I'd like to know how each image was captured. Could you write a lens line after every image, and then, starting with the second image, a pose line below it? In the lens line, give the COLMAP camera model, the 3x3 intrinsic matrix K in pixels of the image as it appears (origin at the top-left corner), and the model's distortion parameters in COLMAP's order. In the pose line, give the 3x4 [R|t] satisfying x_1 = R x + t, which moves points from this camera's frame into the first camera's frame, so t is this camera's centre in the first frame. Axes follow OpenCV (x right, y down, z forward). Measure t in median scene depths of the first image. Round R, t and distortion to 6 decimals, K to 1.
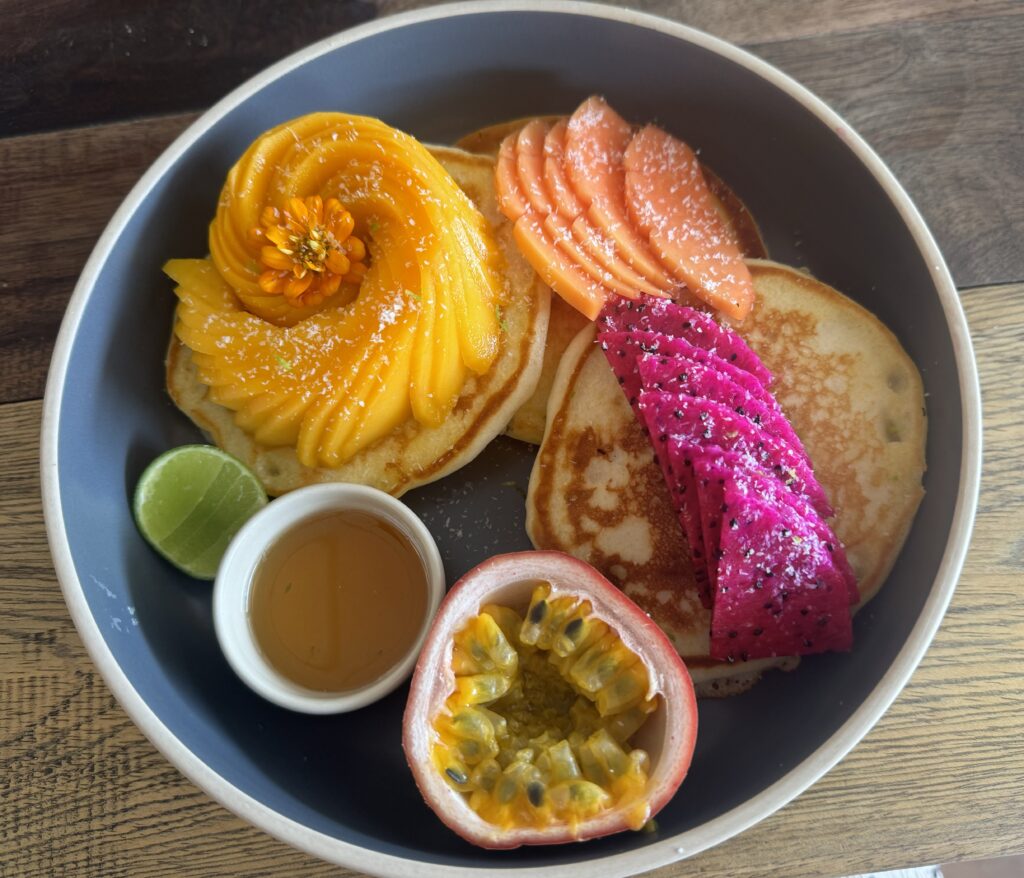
lens RADIAL K [[750.9, 0, 512.0], [0, 750.9, 439.0], [0, 0, 1]] dist [0.041624, -0.003948]
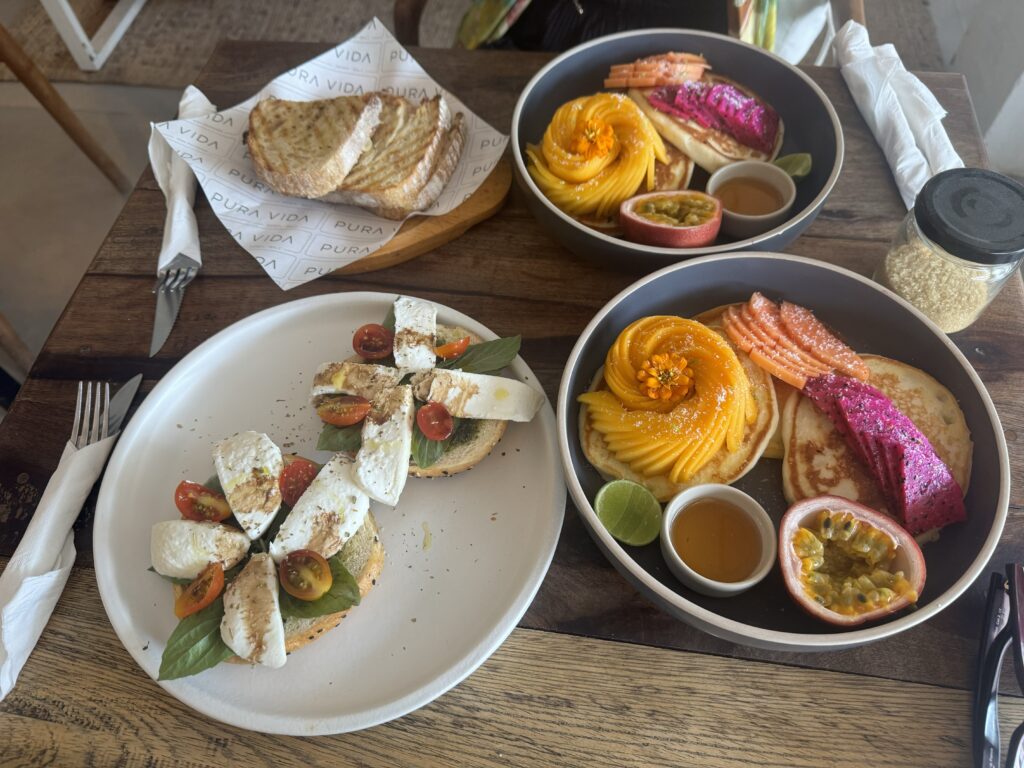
lens RADIAL K [[601.4, 0, 512.0], [0, 601.4, 384.0], [0, 0, 1]] dist [-0.052273, -0.001897]
pose [[0.990003, -0.138858, 0.024735, -0.731763], [0.140420, 0.953874, -0.265342, 0.155210], [0.013251, 0.266163, 0.963837, -0.620804]]
